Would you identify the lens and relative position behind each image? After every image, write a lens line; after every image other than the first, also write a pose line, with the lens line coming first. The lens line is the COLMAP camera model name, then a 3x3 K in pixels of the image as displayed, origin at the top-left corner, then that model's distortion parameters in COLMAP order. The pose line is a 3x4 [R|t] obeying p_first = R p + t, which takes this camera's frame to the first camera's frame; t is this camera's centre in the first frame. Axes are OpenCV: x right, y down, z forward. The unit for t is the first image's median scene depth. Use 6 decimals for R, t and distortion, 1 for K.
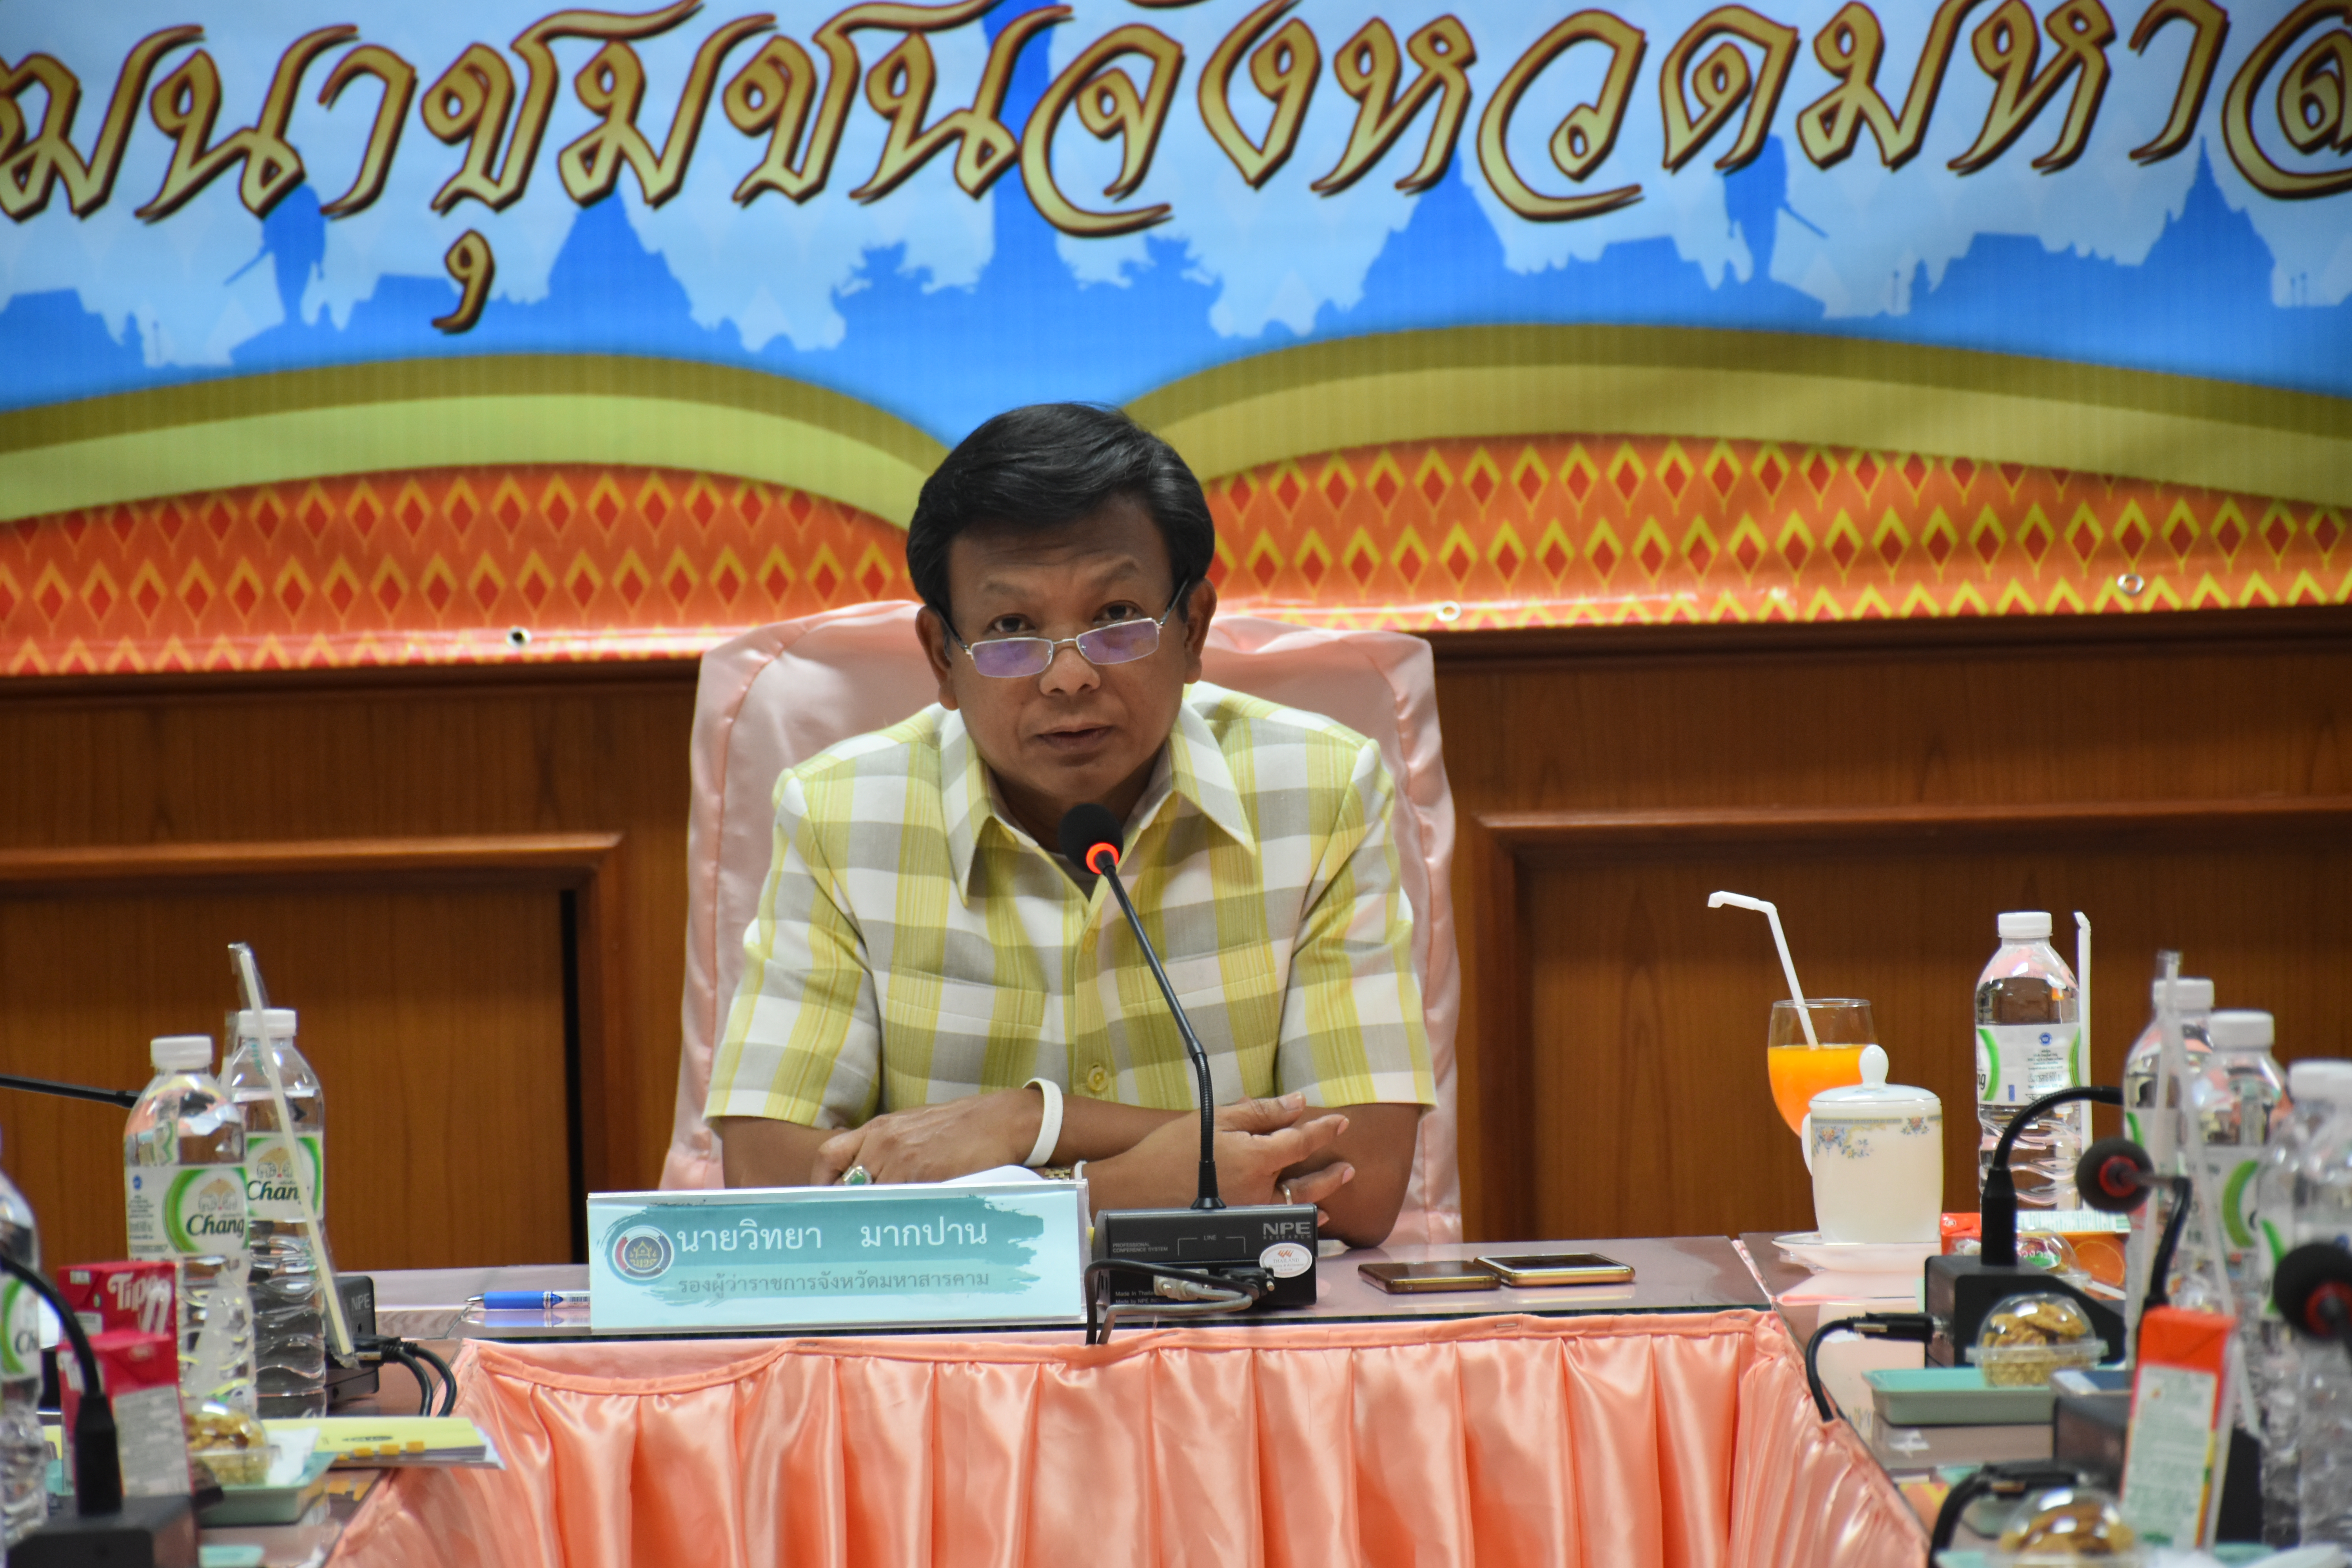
lens RADIAL K [[11016.3, 0, 1100.5], [0, 11016.3, 751.6], [0, 0, 1]] dist [0.129898, 0.000000]
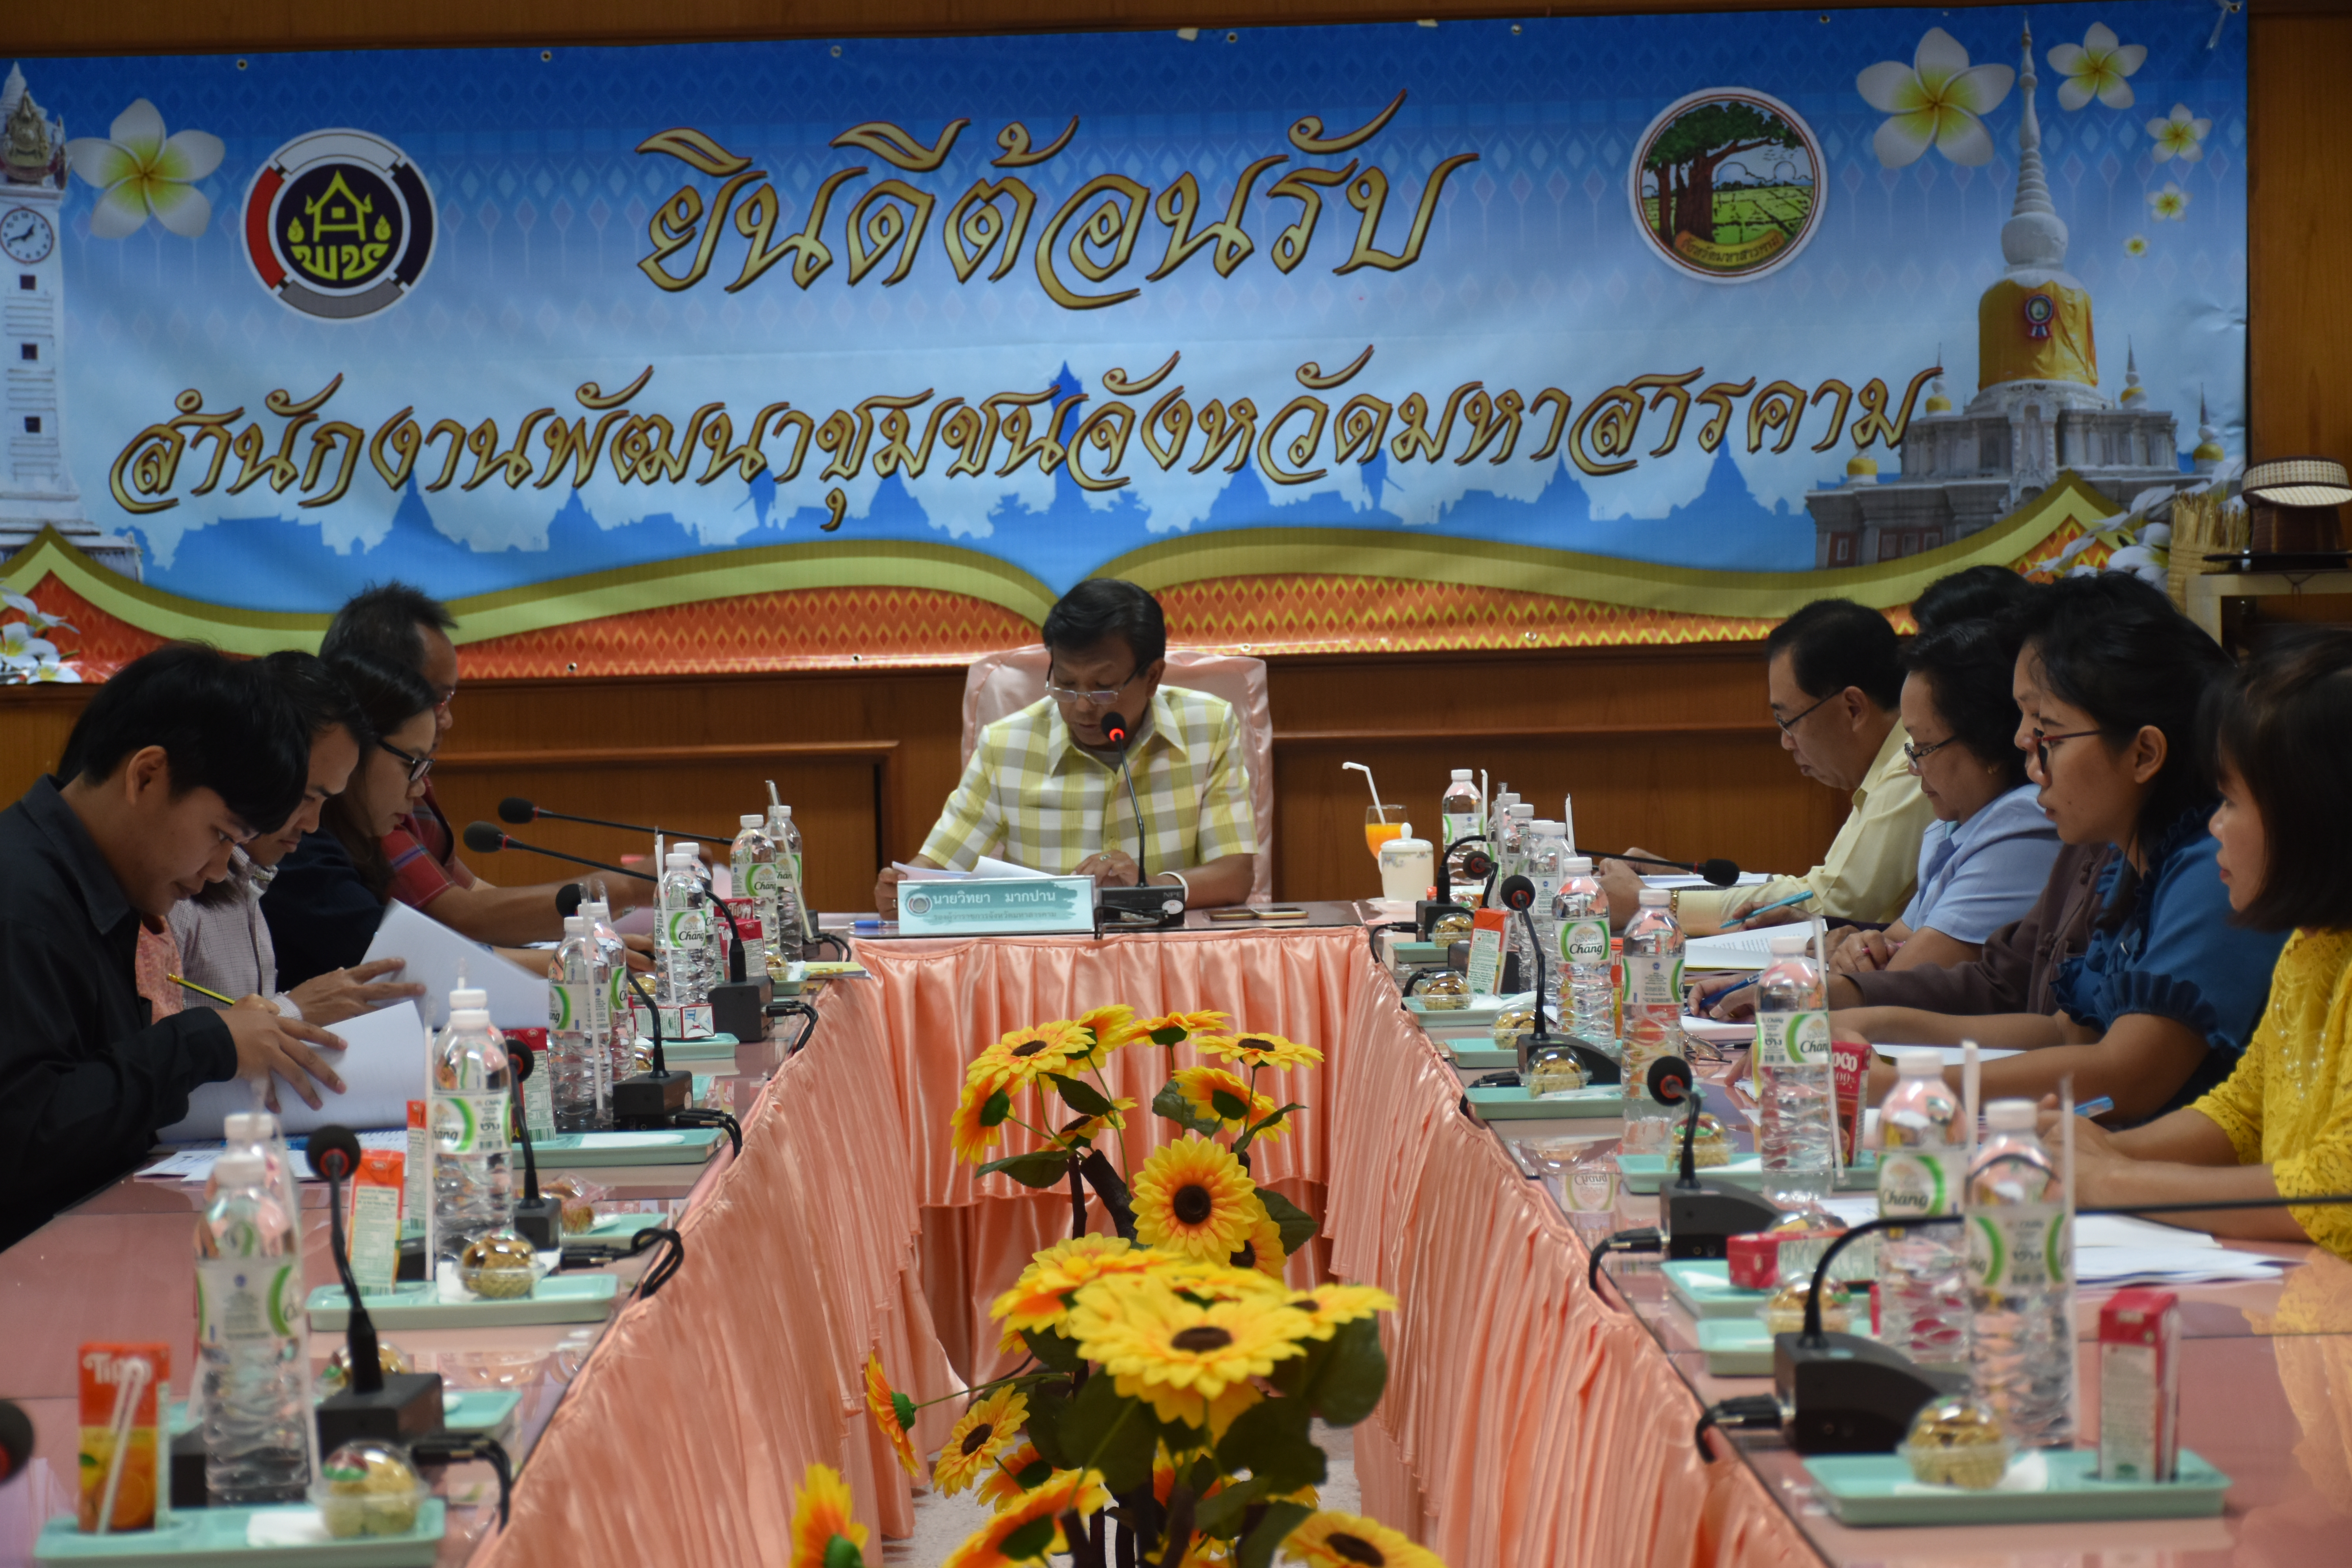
lens RADIAL K [[5643.9, 0, 1176.3], [0, 5643.9, 783.5], [0, 0, 1]] dist [-0.054772, 0.000000]
pose [[0.999891, -0.000107, 0.014747, -0.001525], [-0.000090, 0.999911, 0.013319, 0.000454], [-0.014747, -0.013319, 0.999803, -0.223991]]
